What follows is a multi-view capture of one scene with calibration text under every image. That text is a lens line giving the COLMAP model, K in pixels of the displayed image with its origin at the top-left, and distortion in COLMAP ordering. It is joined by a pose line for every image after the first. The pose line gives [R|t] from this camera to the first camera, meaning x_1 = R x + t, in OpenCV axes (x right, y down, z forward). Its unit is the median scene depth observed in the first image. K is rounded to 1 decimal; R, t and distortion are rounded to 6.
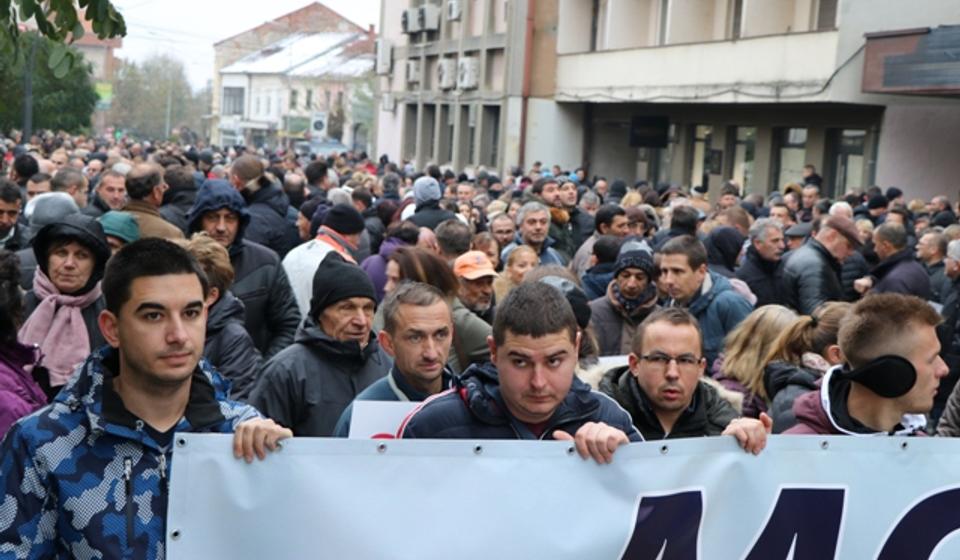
lens RADIAL K [[1526.2, 0, 480.0], [0, 1526.2, 280.0], [0, 0, 1]] dist [0.135795, 0.120652]
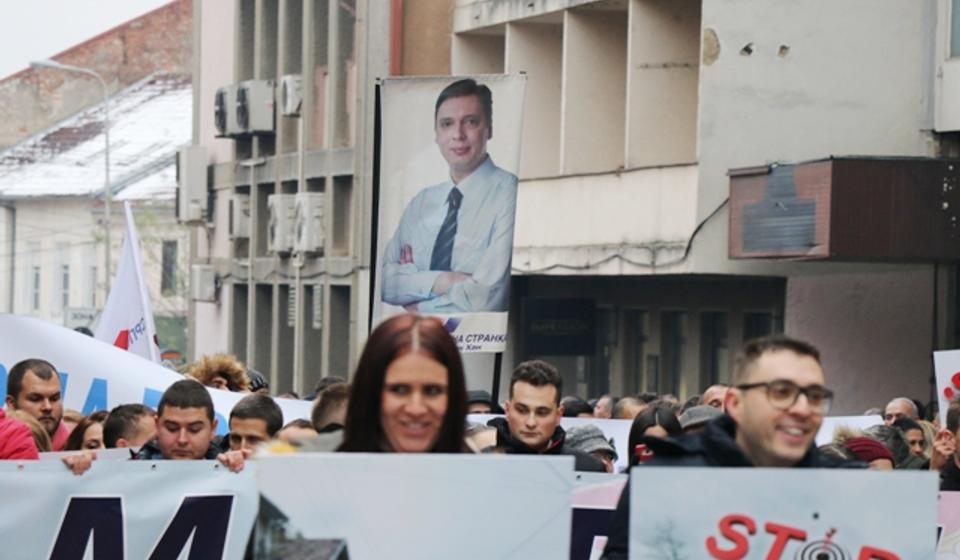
lens RADIAL K [[6295.0, 0, 480.0], [0, 6295.0, 280.0], [0, 0, 1]] dist [2.859711, 7.033849]
pose [[0.993210, -0.041681, -0.108616, 0.289162], [0.029869, 0.993681, -0.108195, 0.115336], [0.112440, 0.104216, 0.988178, -1.099640]]
